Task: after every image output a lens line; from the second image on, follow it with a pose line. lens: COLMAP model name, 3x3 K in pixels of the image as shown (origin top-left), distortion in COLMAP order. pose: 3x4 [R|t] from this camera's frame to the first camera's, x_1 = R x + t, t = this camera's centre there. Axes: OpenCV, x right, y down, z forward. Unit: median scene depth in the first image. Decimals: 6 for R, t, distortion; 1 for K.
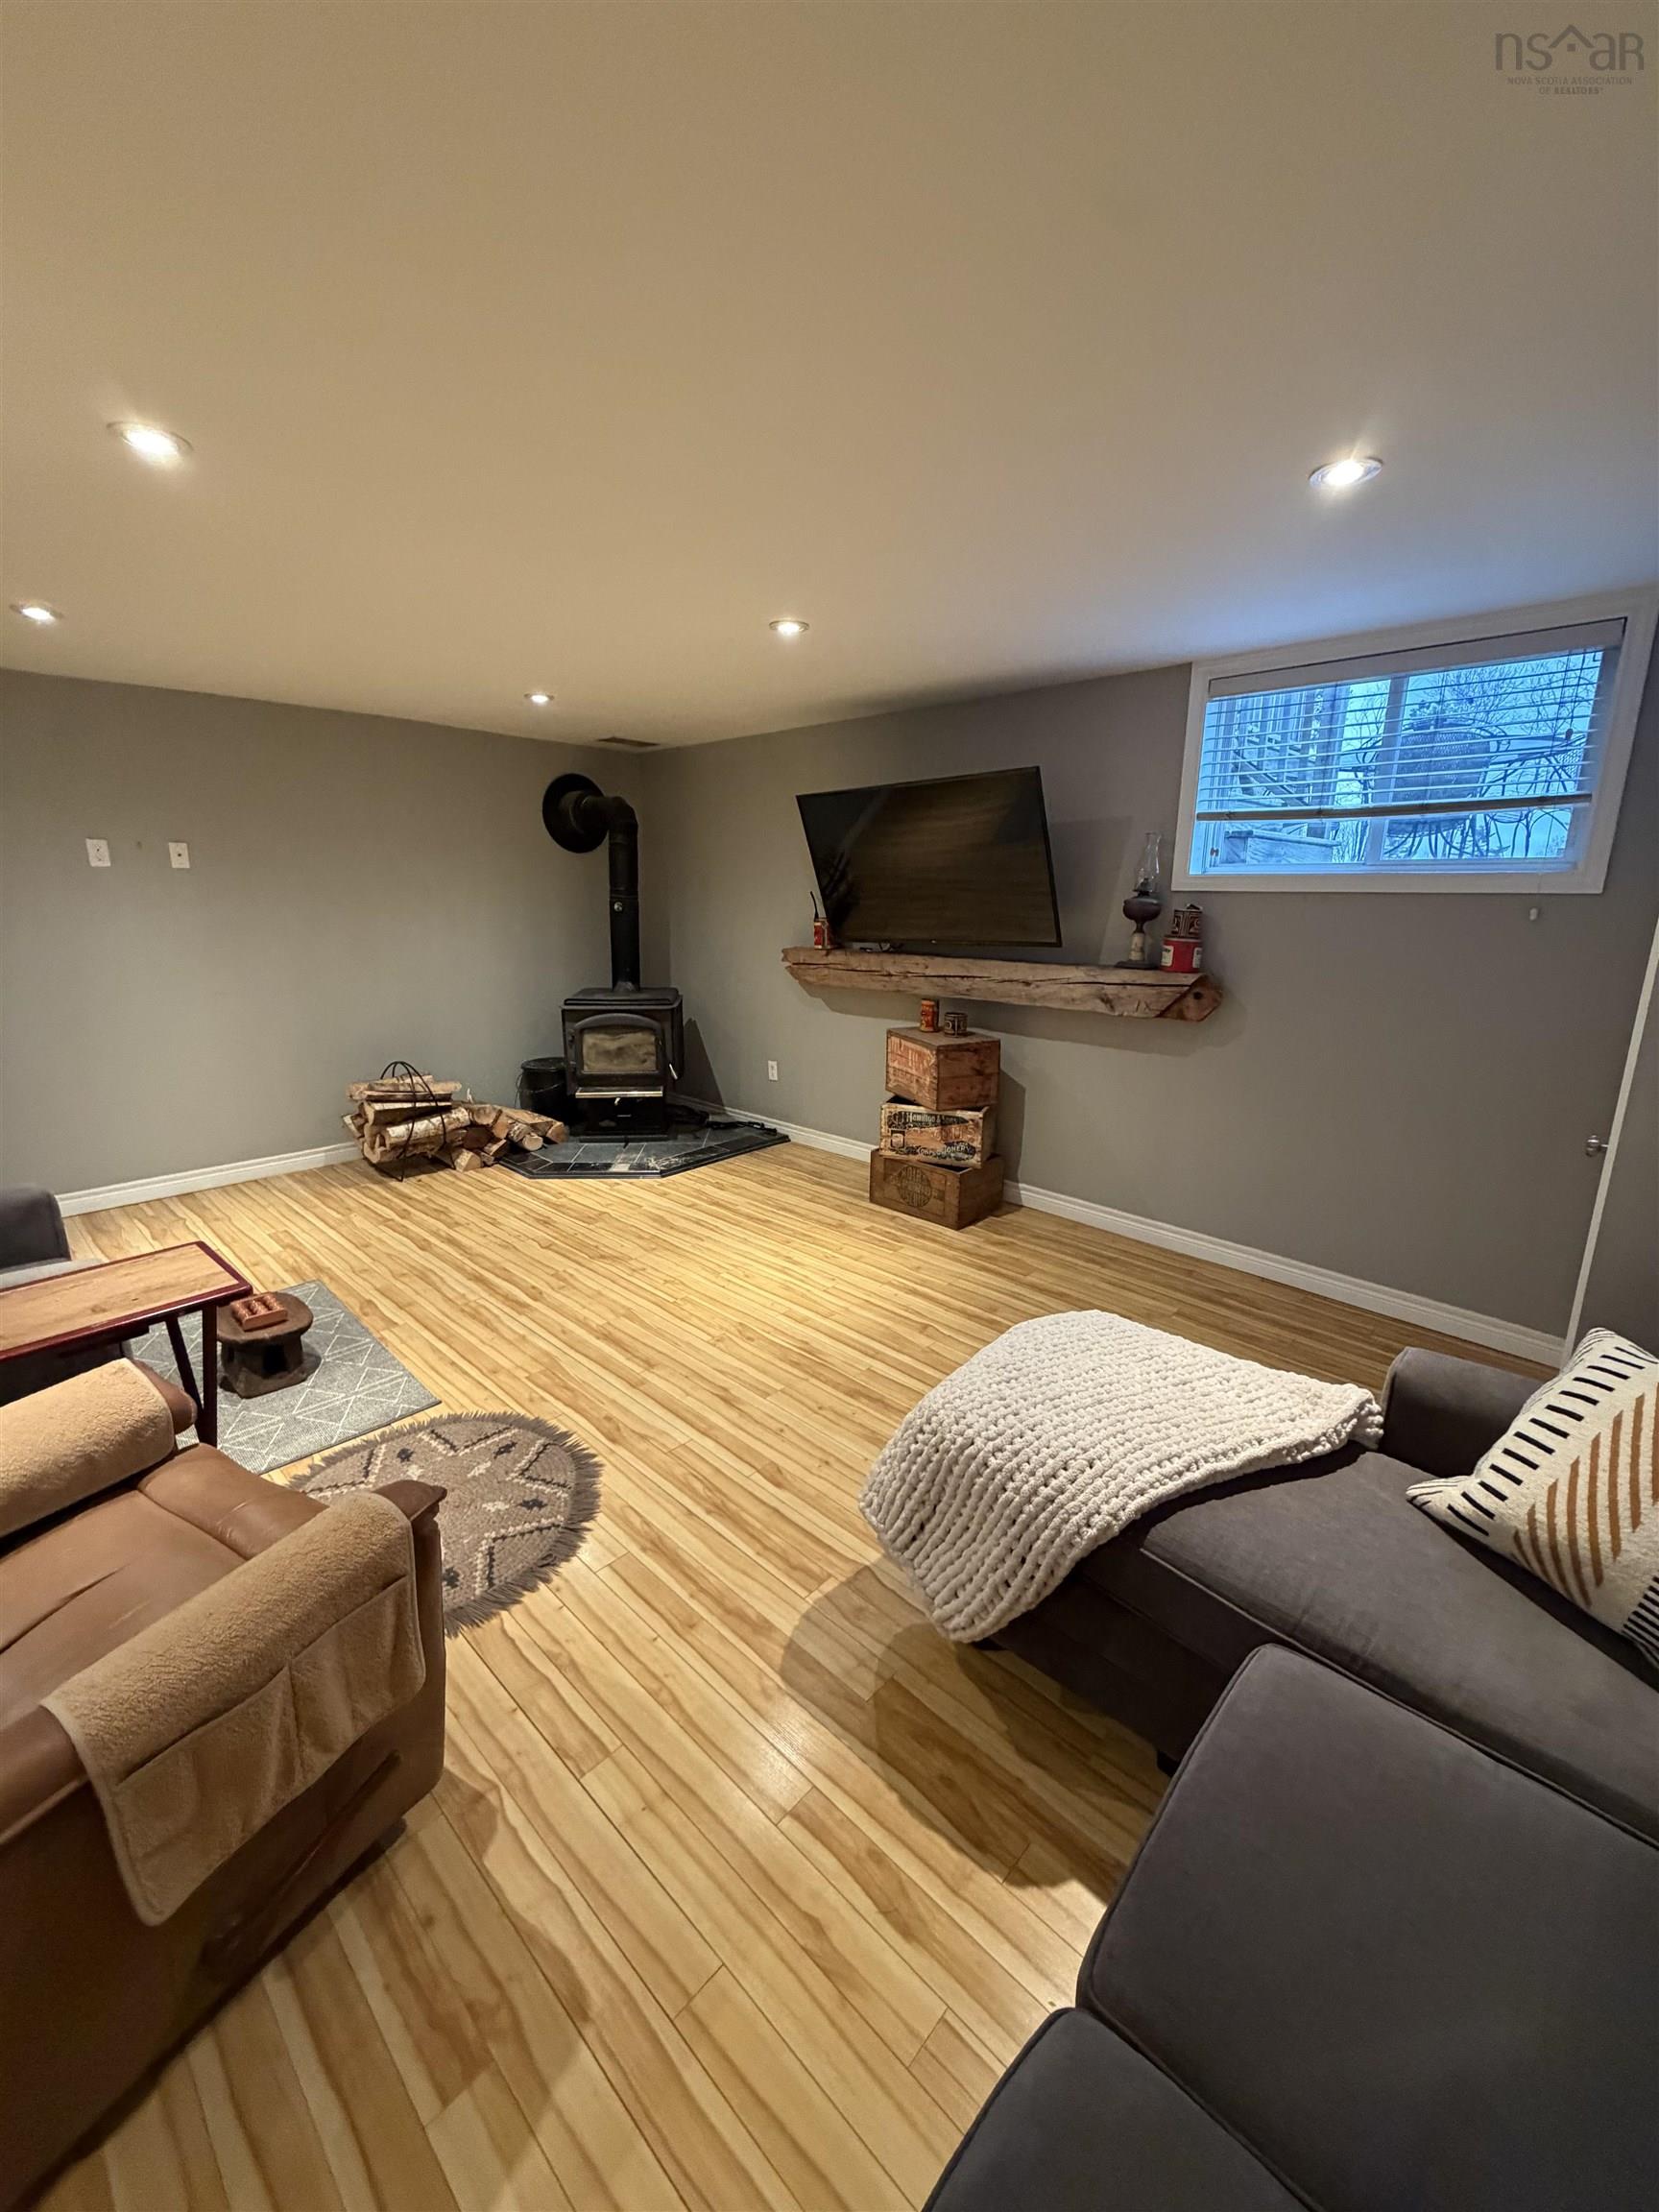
lens RADIAL K [[882.3, 0, 833.3], [0, 882.3, 1111.2], [0, 0, 1]] dist [0.000110, -0.000518]
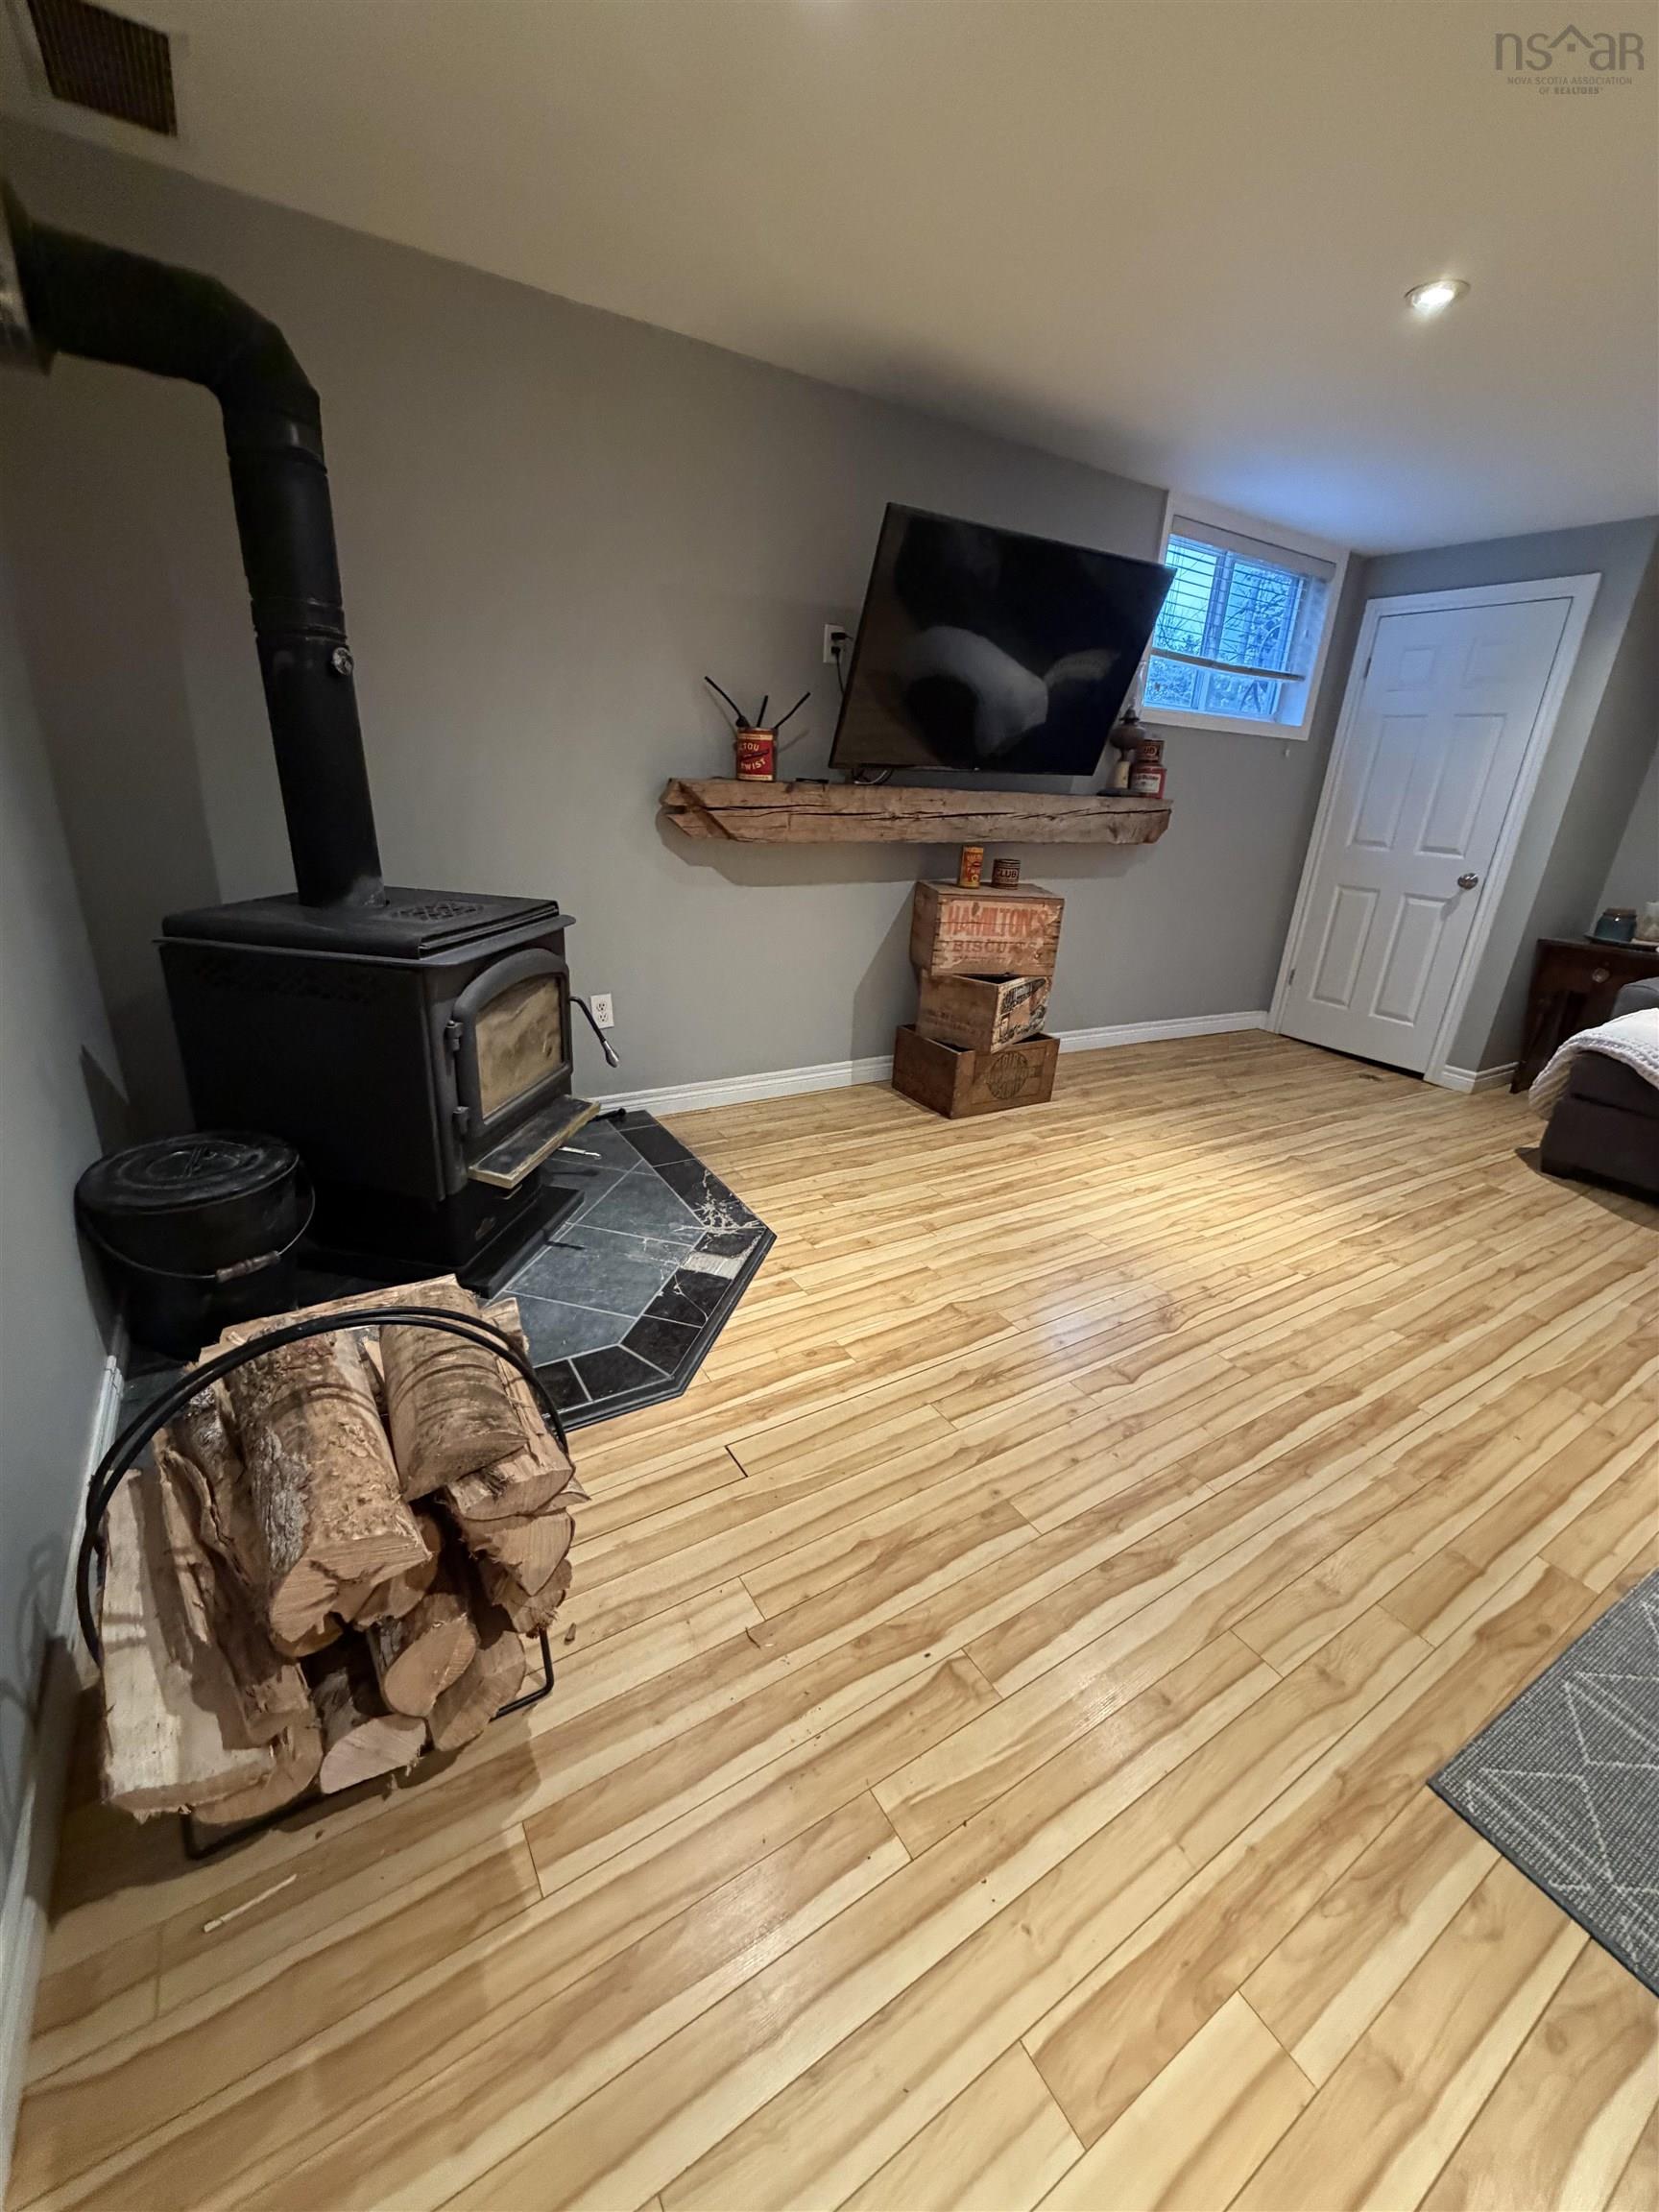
lens RADIAL K [[882.3, 0, 830.8], [0, 882.3, 1099.5], [0, 0, 1]] dist [0.000110, -0.000518]
pose [[0.258807, -0.332804, 0.906786, -0.752192], [0.183818, 0.938584, 0.292011, -0.176134], [-0.948277, 0.091109, 0.304088, 0.946428]]
